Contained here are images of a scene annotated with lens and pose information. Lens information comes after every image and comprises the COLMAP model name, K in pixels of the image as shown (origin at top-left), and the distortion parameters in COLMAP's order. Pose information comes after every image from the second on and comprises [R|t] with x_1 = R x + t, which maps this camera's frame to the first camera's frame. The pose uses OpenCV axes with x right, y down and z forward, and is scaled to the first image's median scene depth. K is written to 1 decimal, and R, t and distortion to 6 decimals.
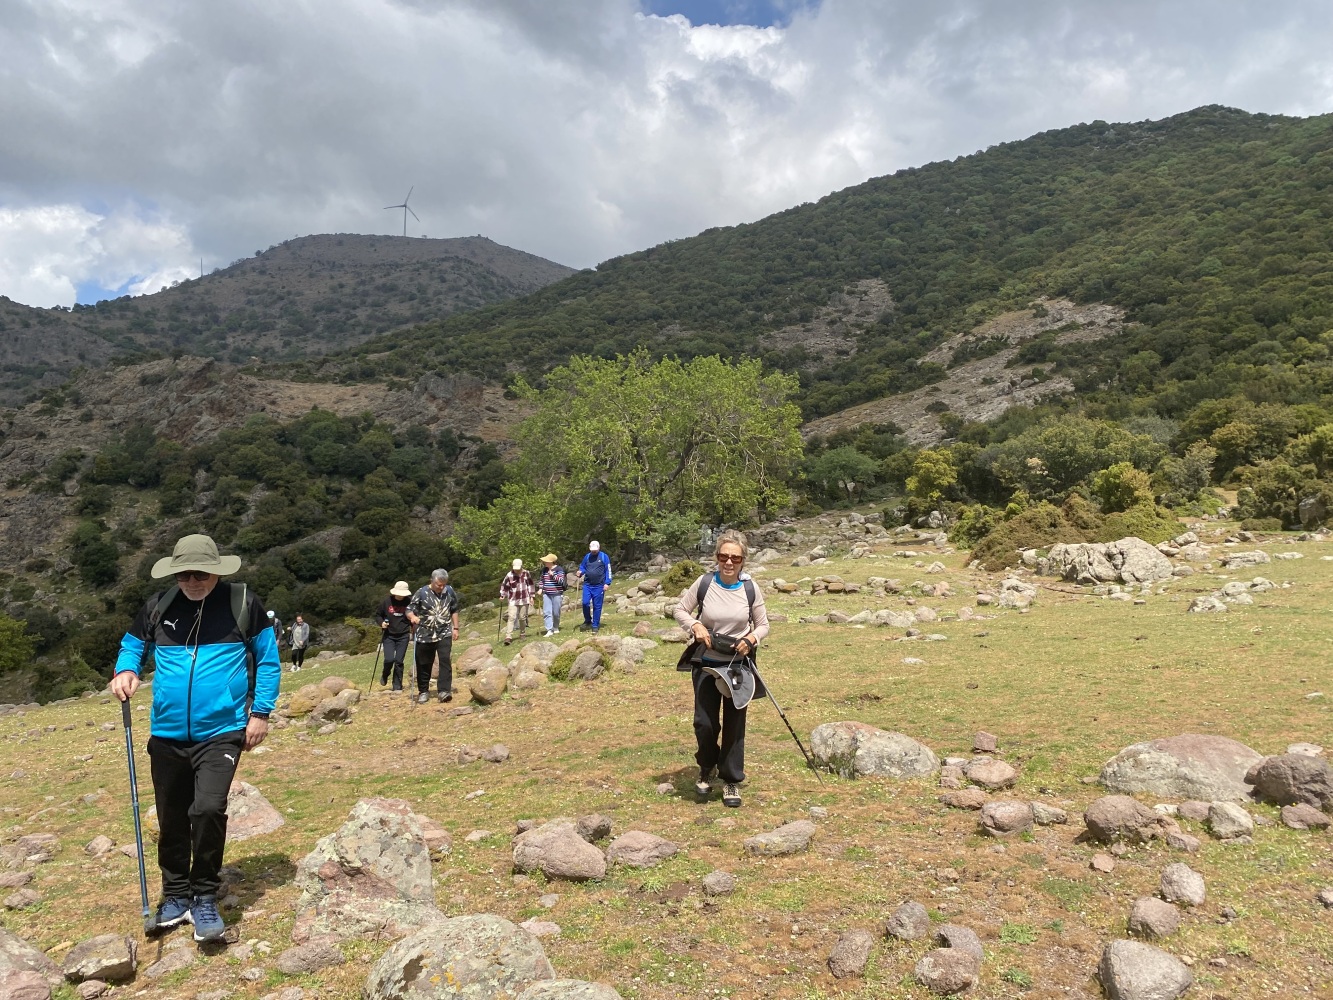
lens RADIAL K [[1011.5, 0, 664.8], [0, 1011.5, 502.4], [0, 0, 1]] dist [0.052602, -0.054537]
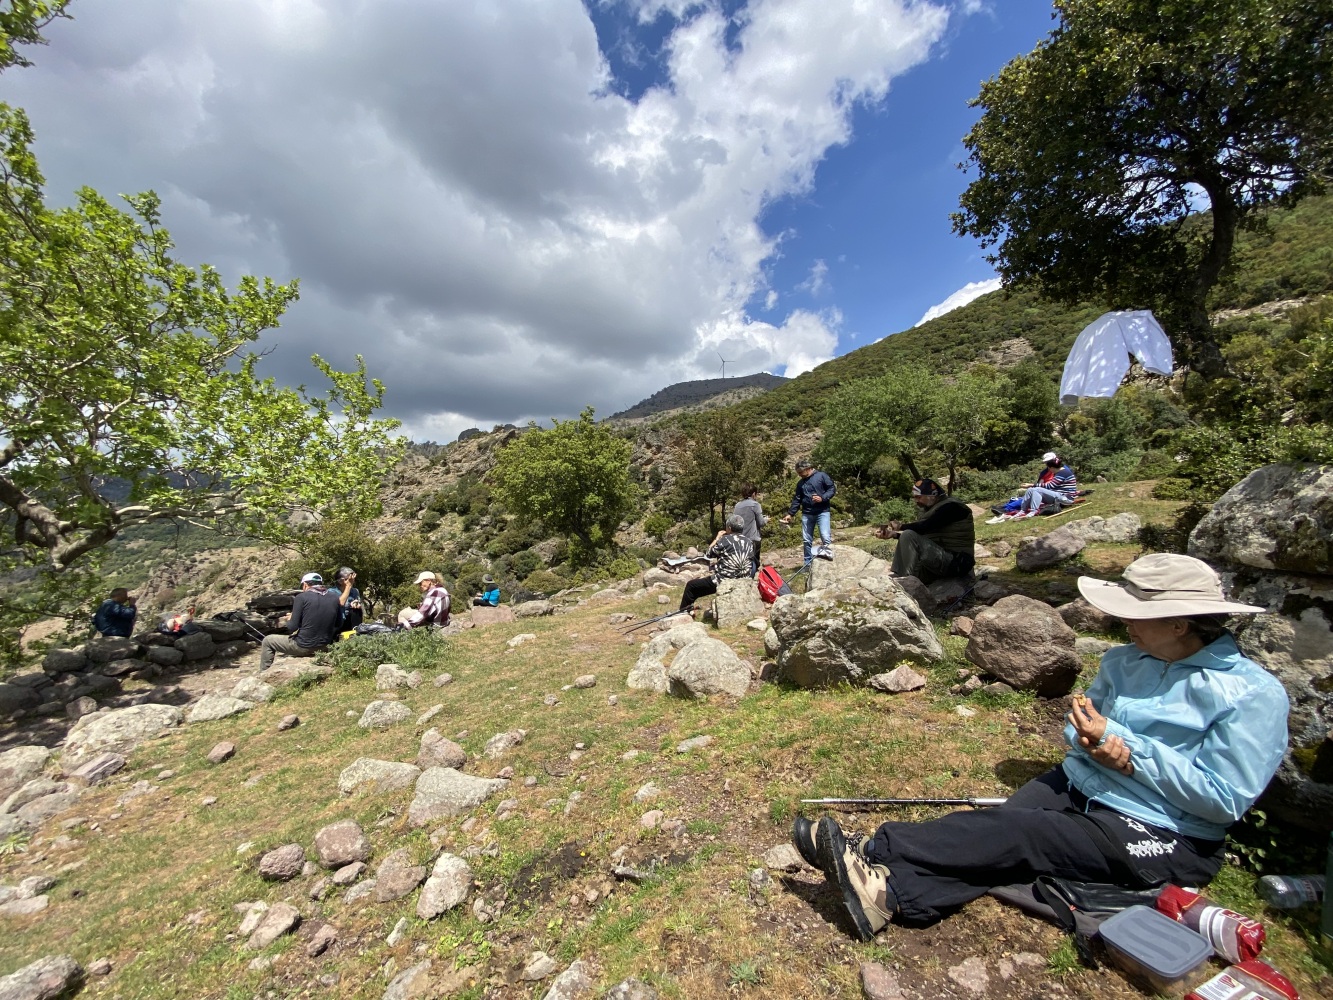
lens RADIAL K [[541.2, 0, 660.6], [0, 541.2, 510.8], [0, 0, 1]] dist [0.014984, -0.008687]
pose [[0.926109, -0.025196, -0.376414, 0.069910], [0.019946, 0.999642, -0.017841, 0.001637], [0.376728, 0.009015, 0.926280, 0.318024]]
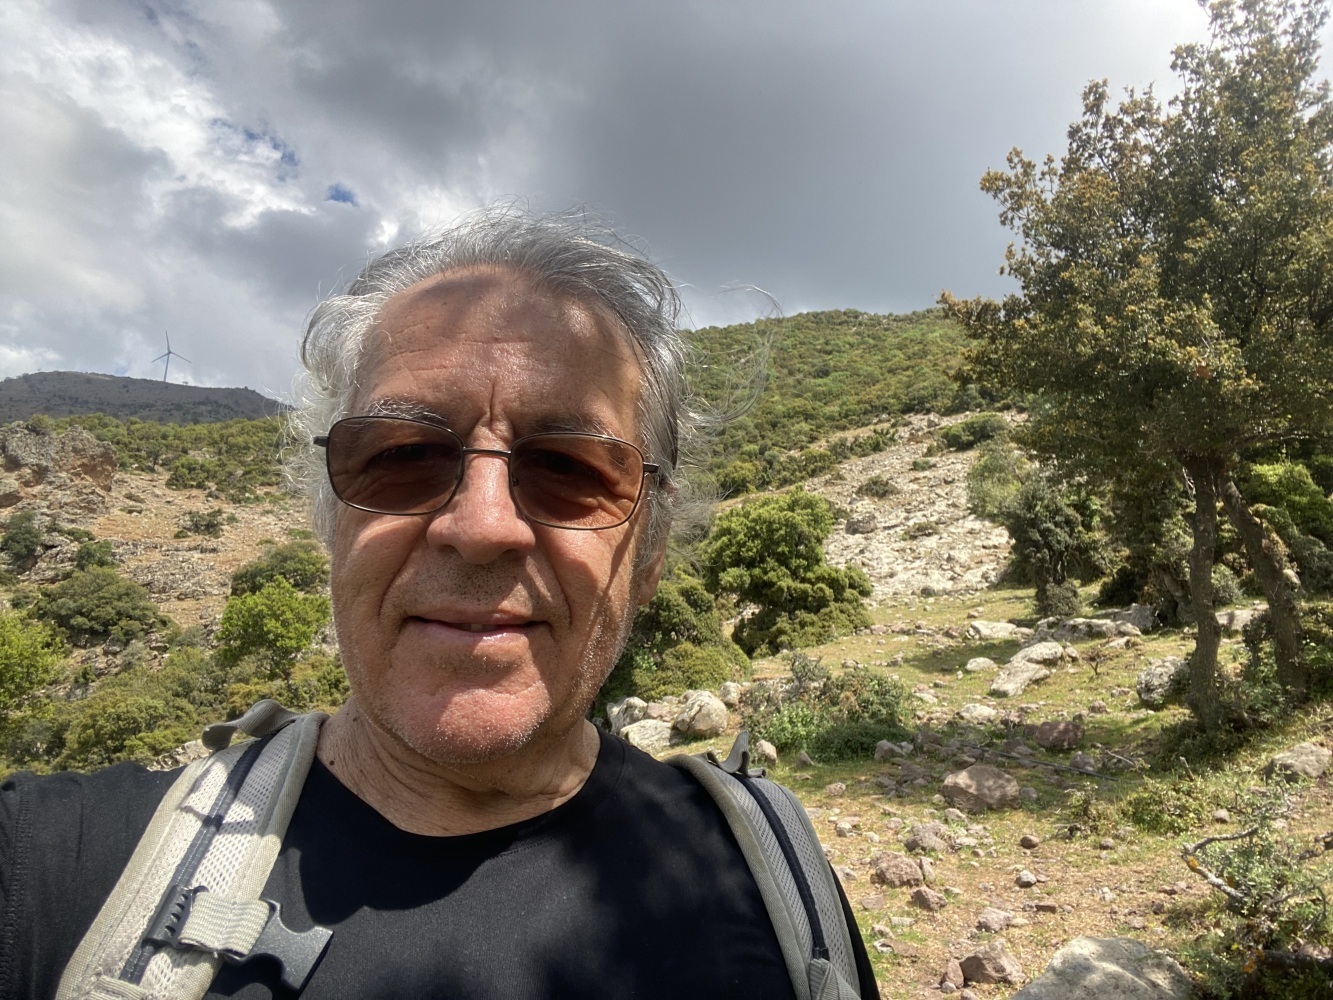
lens RADIAL K [[904.7, 0, 653.7], [0, 904.7, 494.6], [0, 0, 1]] dist [0.067770, -0.035315]
pose [[0.969015, 0.067375, 0.237633, 0.011621], [-0.023337, 0.982748, -0.183471, 0.007331], [-0.245895, 0.172240, 0.953871, 0.394534]]
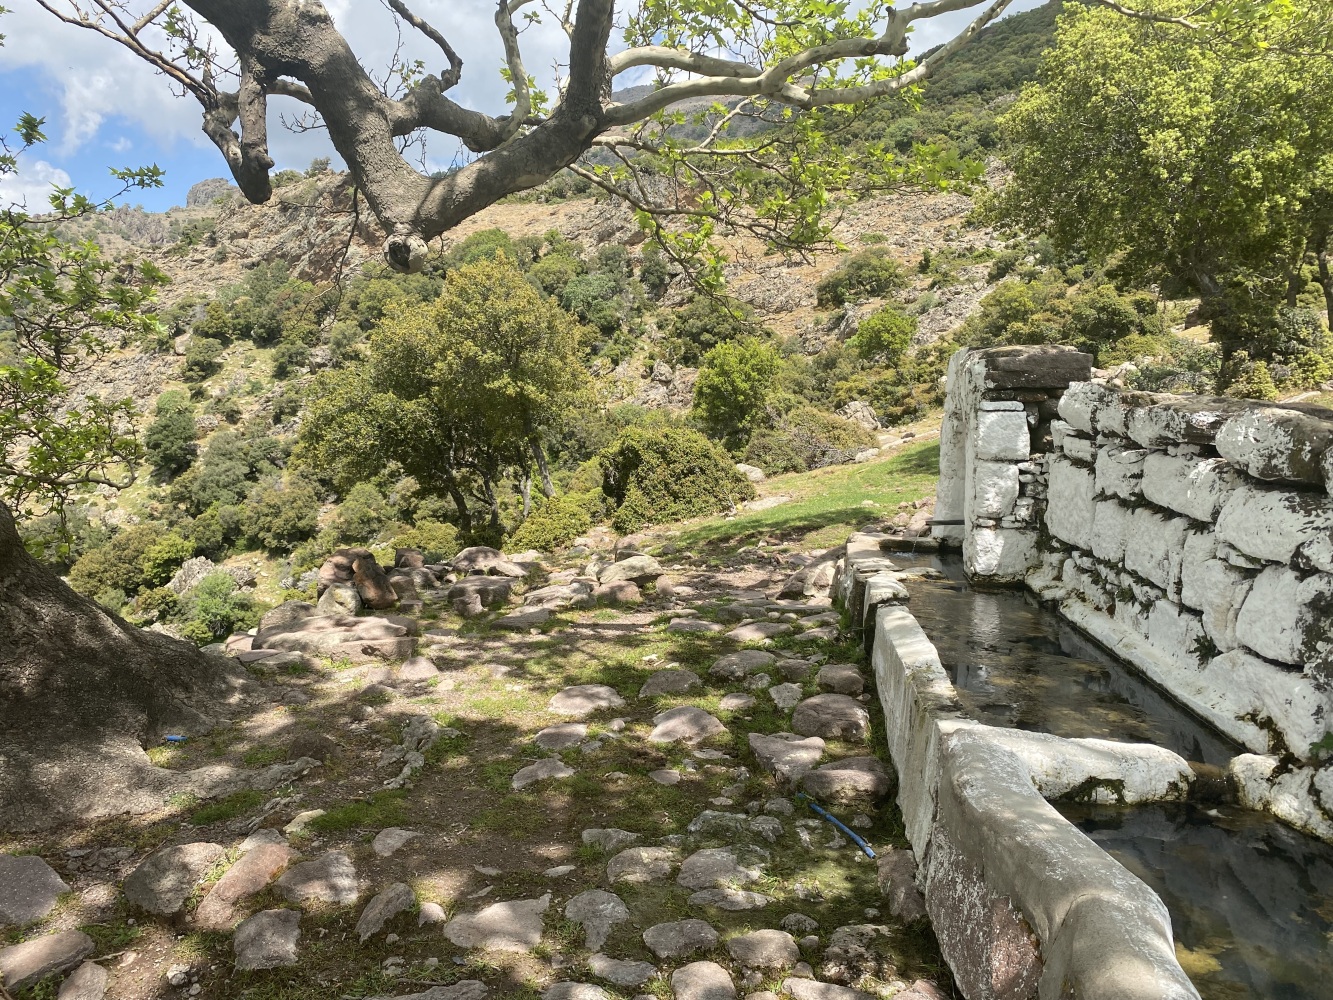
lens RADIAL K [[1011.5, 0, 669.4], [0, 1011.5, 514.2], [0, 0, 1]] dist [0.052602, -0.054537]
pose [[0.951428, 0.022744, -0.307030, 0.015603], [0.023165, 0.989152, 0.145059, 0.008069], [0.306998, -0.145125, 0.940580, 0.318613]]
